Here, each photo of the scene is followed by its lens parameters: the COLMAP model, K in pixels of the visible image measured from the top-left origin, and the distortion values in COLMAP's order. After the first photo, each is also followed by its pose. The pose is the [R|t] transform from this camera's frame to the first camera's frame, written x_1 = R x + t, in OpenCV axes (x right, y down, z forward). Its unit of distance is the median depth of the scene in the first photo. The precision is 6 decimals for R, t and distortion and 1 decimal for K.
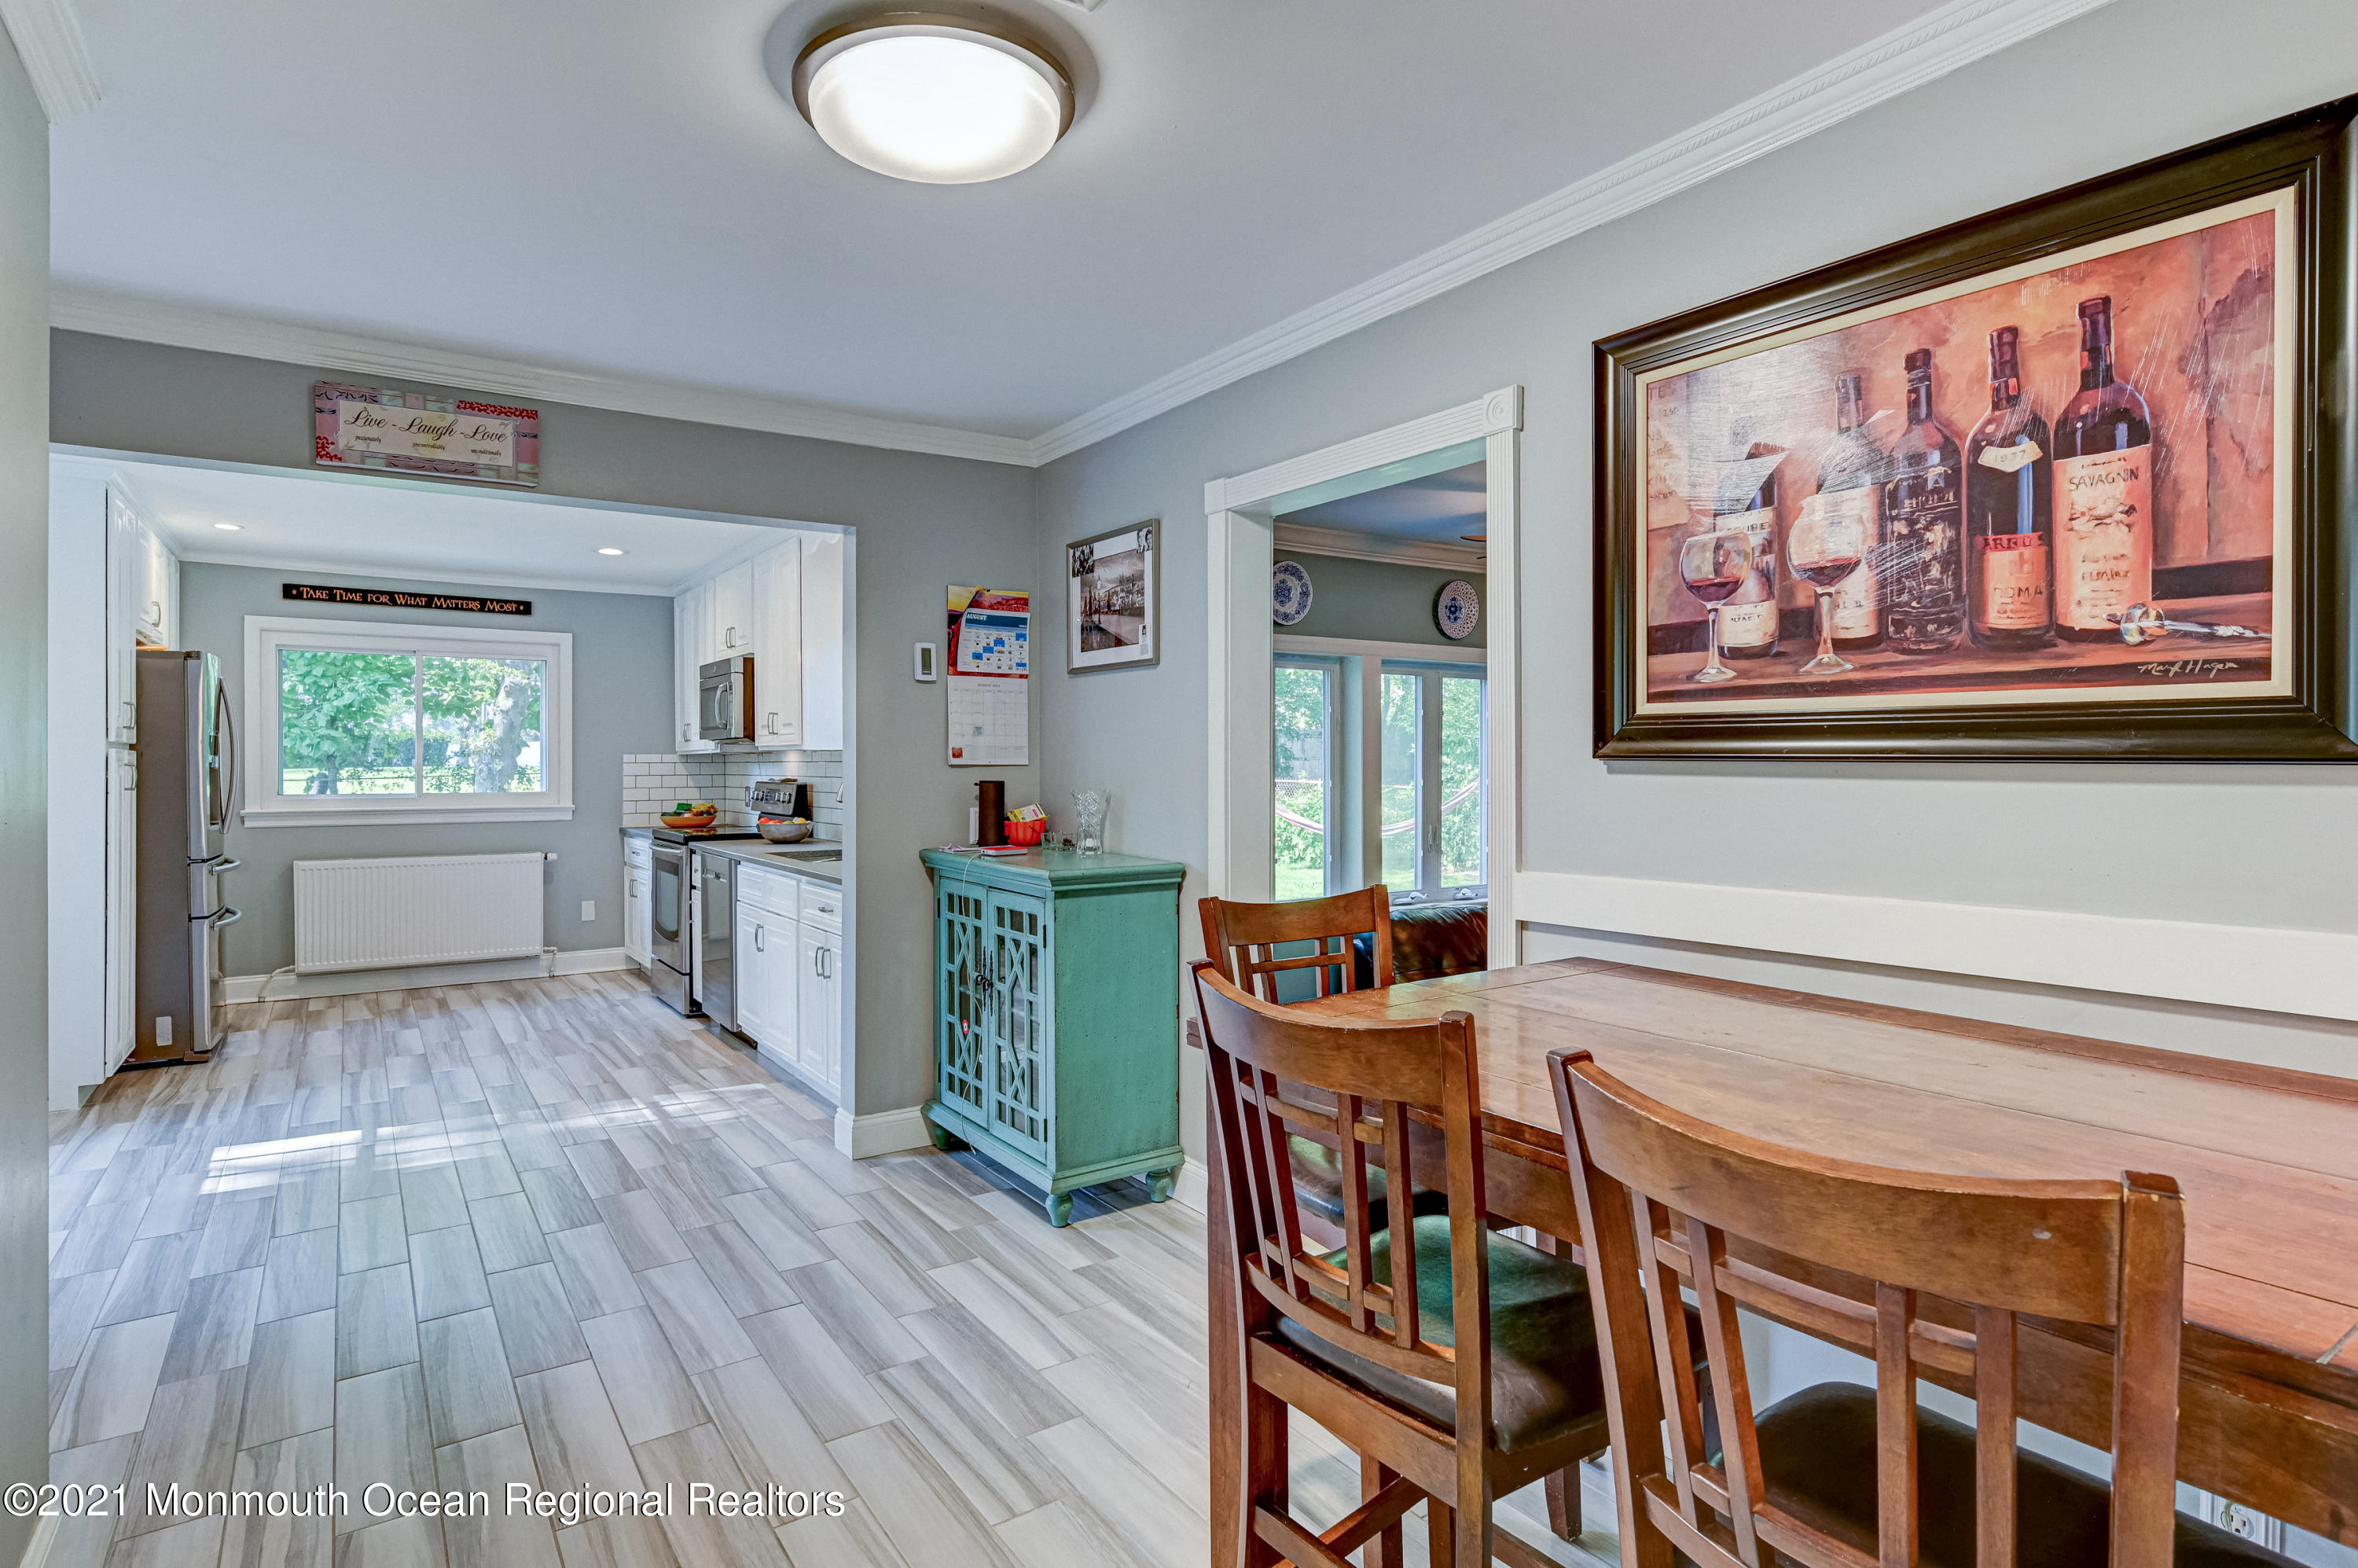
lens RADIAL K [[1201.5, 0, 1142.4], [0, 1201.5, 768.6], [0, 0, 1]] dist [-0.006326, 0.005570]
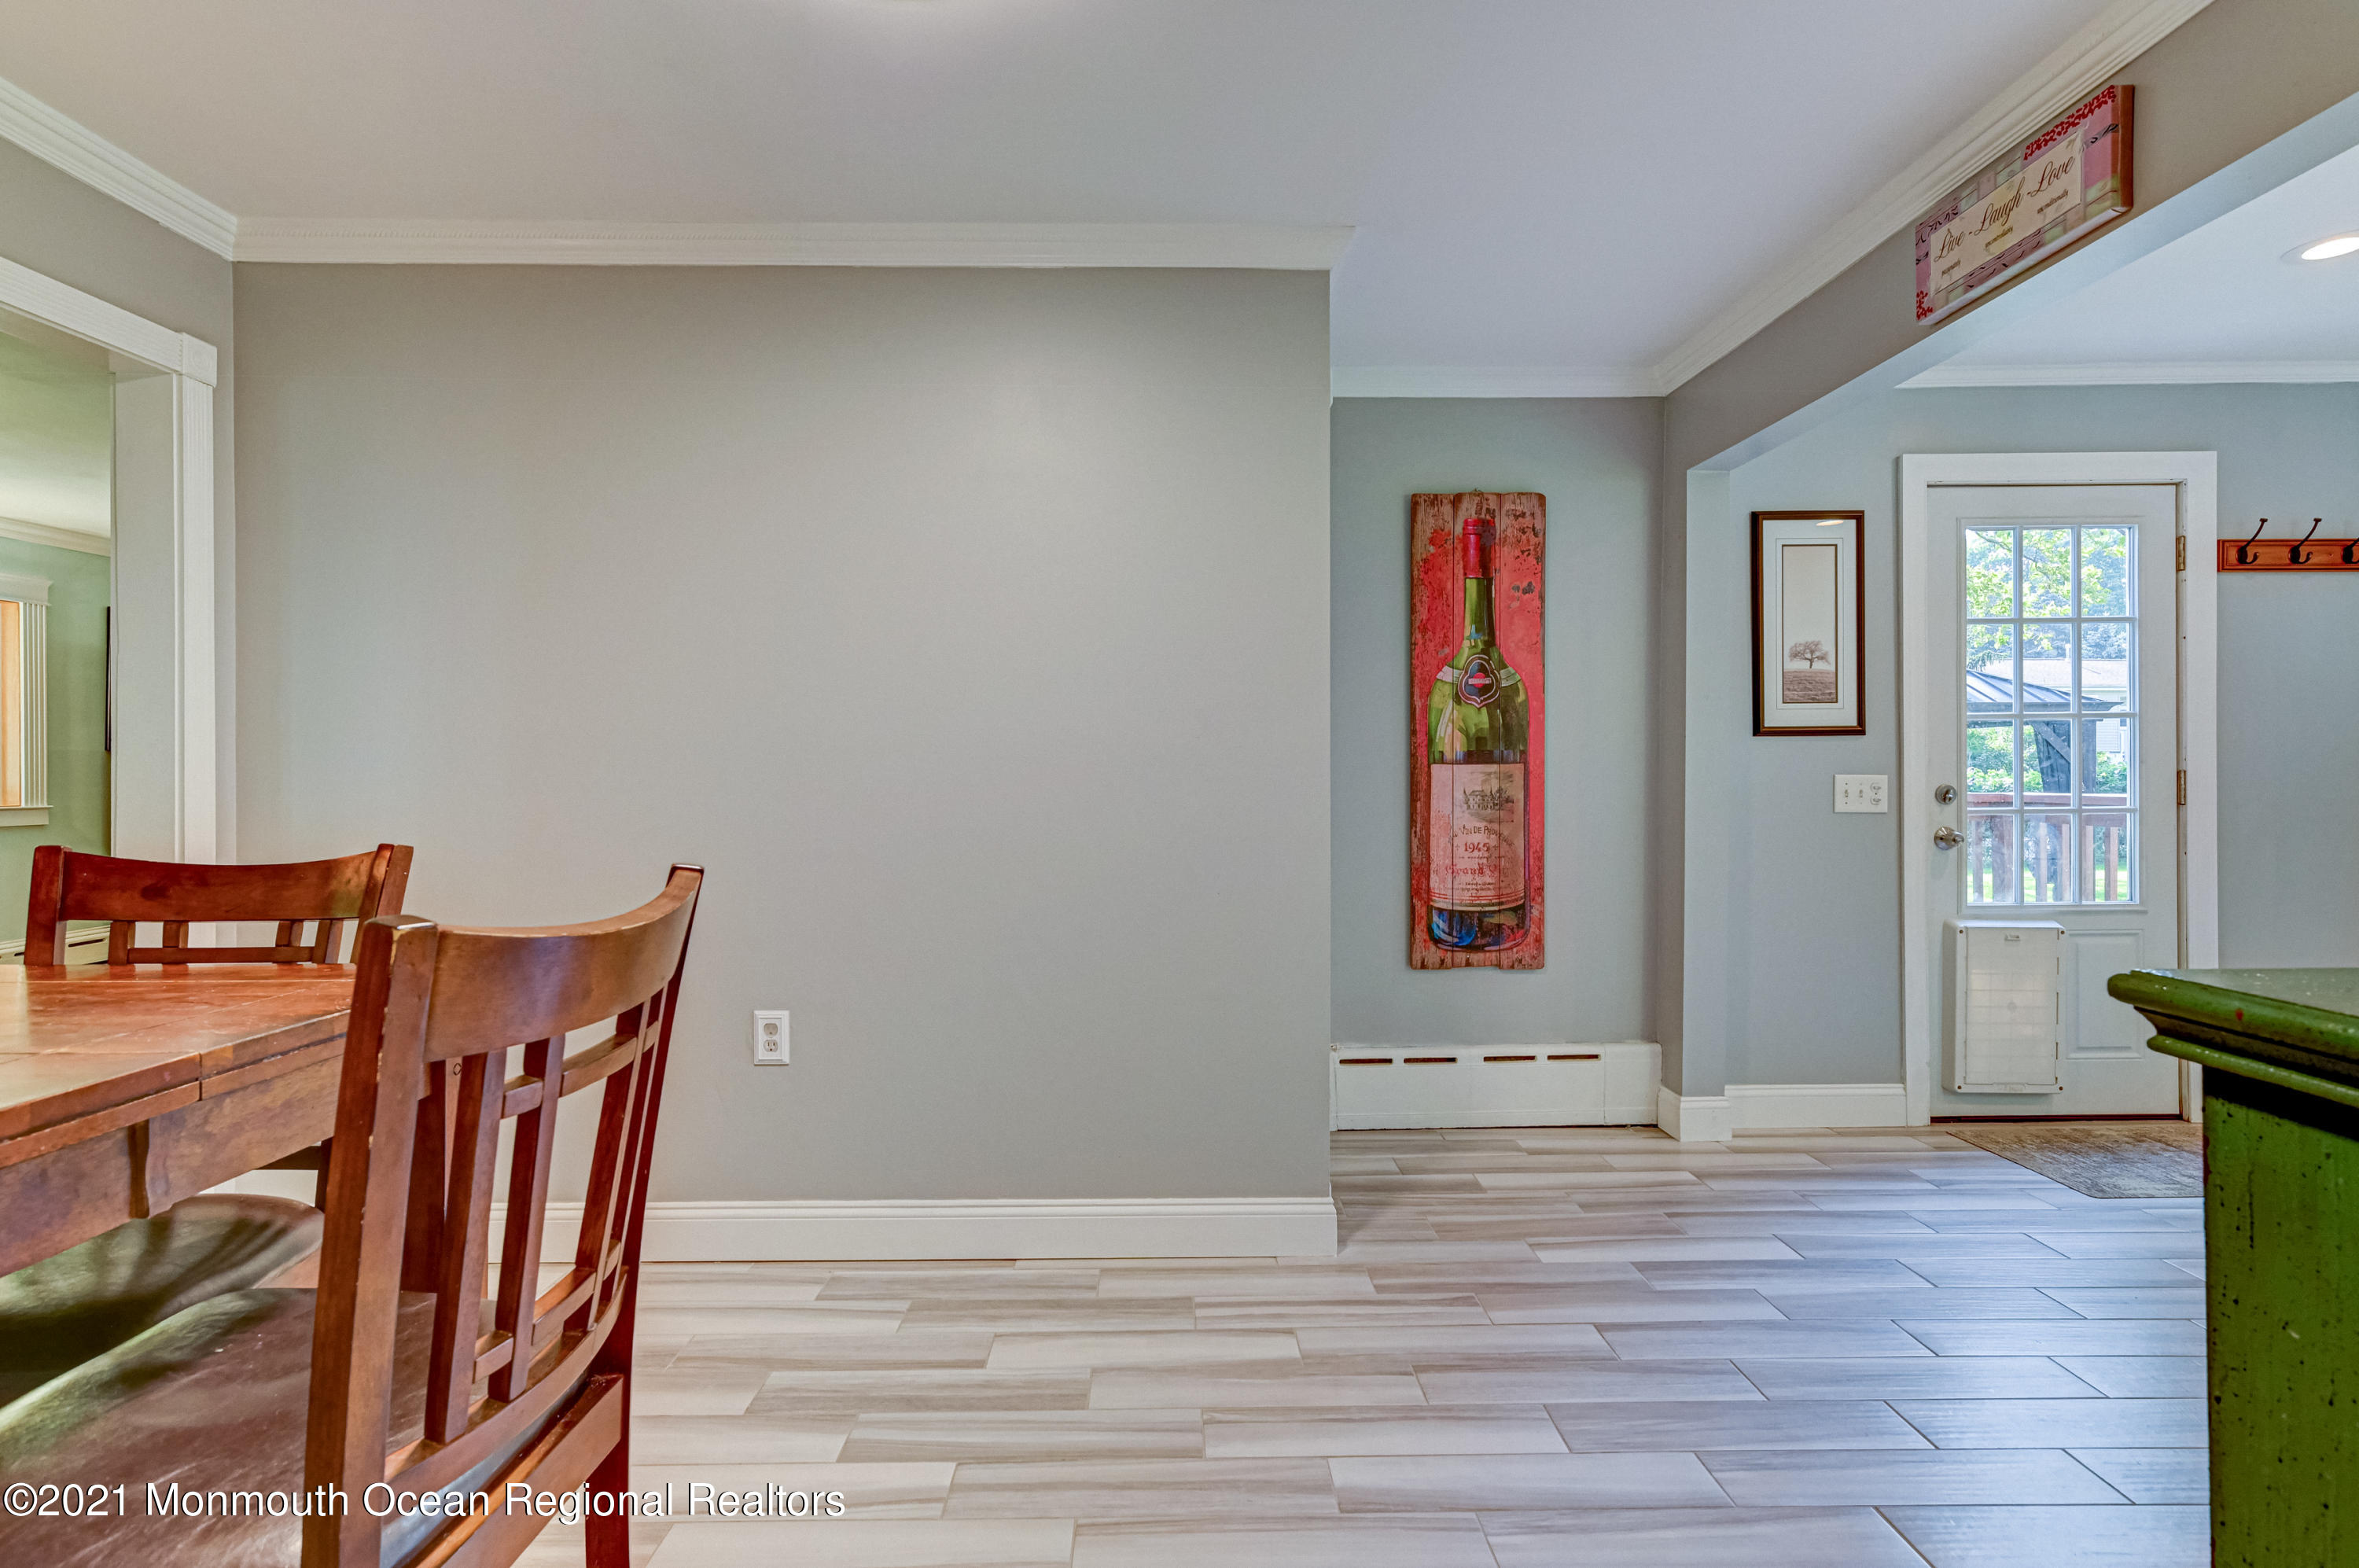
lens RADIAL K [[1202.0, 0, 1194.1], [0, 1202.0, 761.9], [0, 0, 1]] dist [-0.006326, 0.005570]
pose [[-0.542698, -0.001379, -0.839927, 0.153959], [-0.002101, 0.999998, -0.000284, 0.025075], [0.839925, 0.001611, -0.542700, 0.590809]]
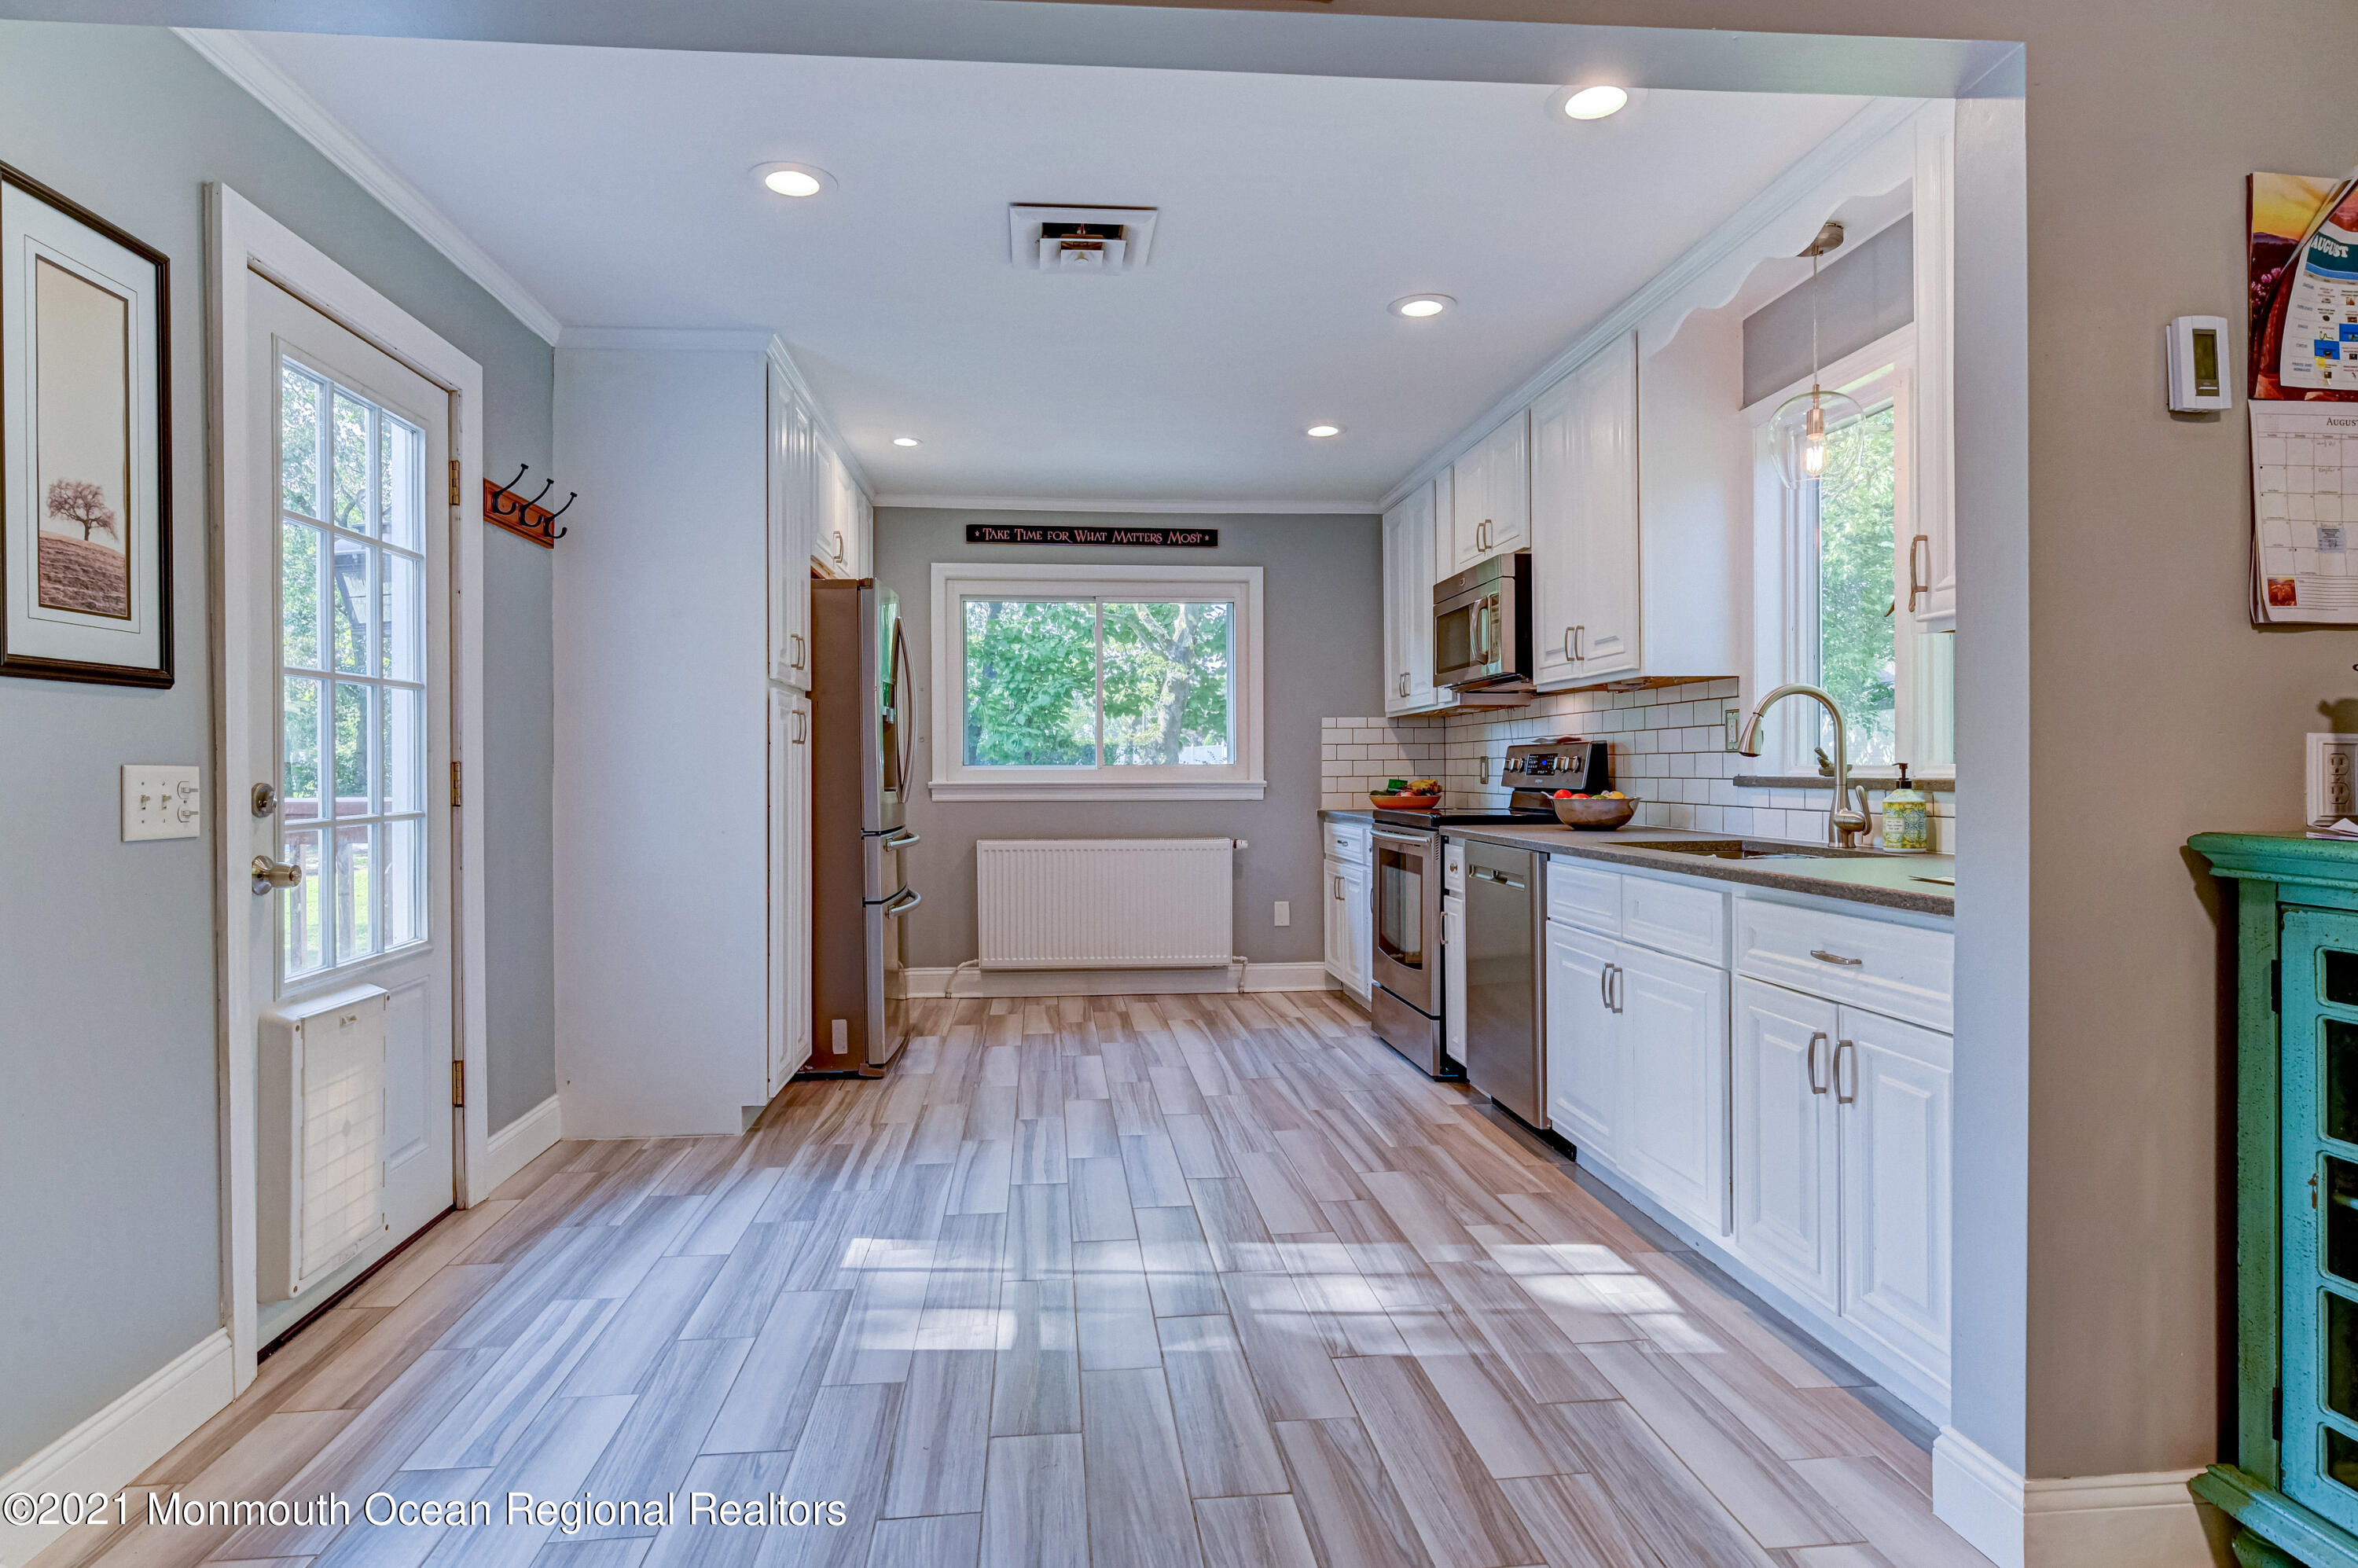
lens RADIAL K [[1201.5, 0, 1139.2], [0, 1201.5, 778.8], [0, 0, 1]] dist [-0.006326, 0.005570]
pose [[0.874901, 0.000930, -0.484301, -0.221570], [0.001906, 0.999984, 0.005365, 0.034419], [0.484298, -0.005617, 0.874885, 0.358320]]
